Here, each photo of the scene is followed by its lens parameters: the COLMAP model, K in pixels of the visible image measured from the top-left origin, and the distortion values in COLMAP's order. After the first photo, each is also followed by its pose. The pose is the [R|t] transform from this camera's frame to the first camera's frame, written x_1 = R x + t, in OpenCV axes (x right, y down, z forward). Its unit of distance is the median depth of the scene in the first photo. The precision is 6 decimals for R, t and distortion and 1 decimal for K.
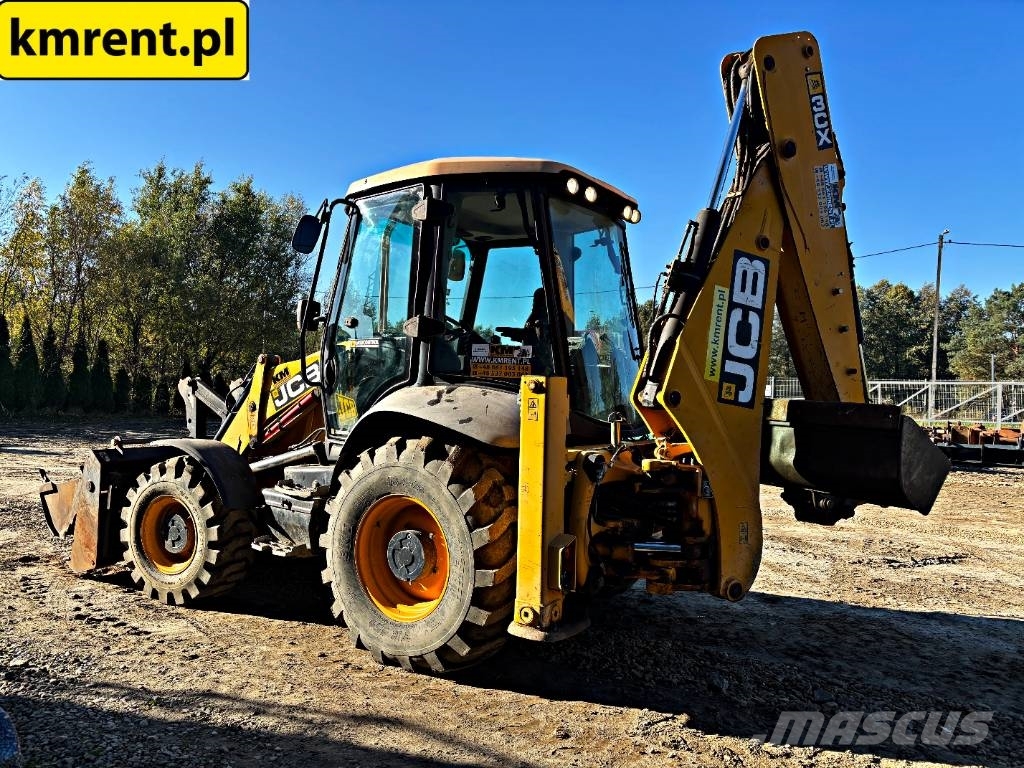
lens RADIAL K [[770.1, 0, 512.1], [0, 770.1, 392.5], [0, 0, 1]] dist [0.054412, -0.060092]
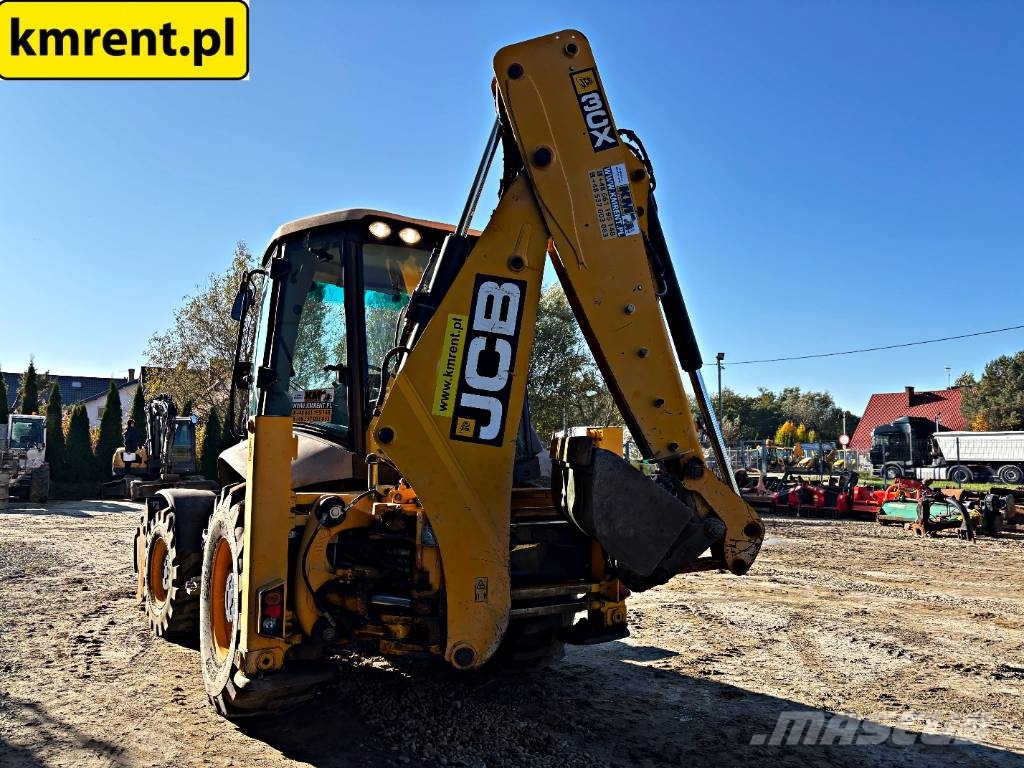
lens RADIAL K [[769.3, 0, 509.6], [0, 769.3, 388.9], [0, 0, 1]] dist [0.059207, -0.067856]
pose [[0.907190, -0.050109, -0.417726, 0.657803], [0.007663, 0.994685, -0.102679, 0.042915], [0.420651, 0.089948, 0.902752, 0.193764]]
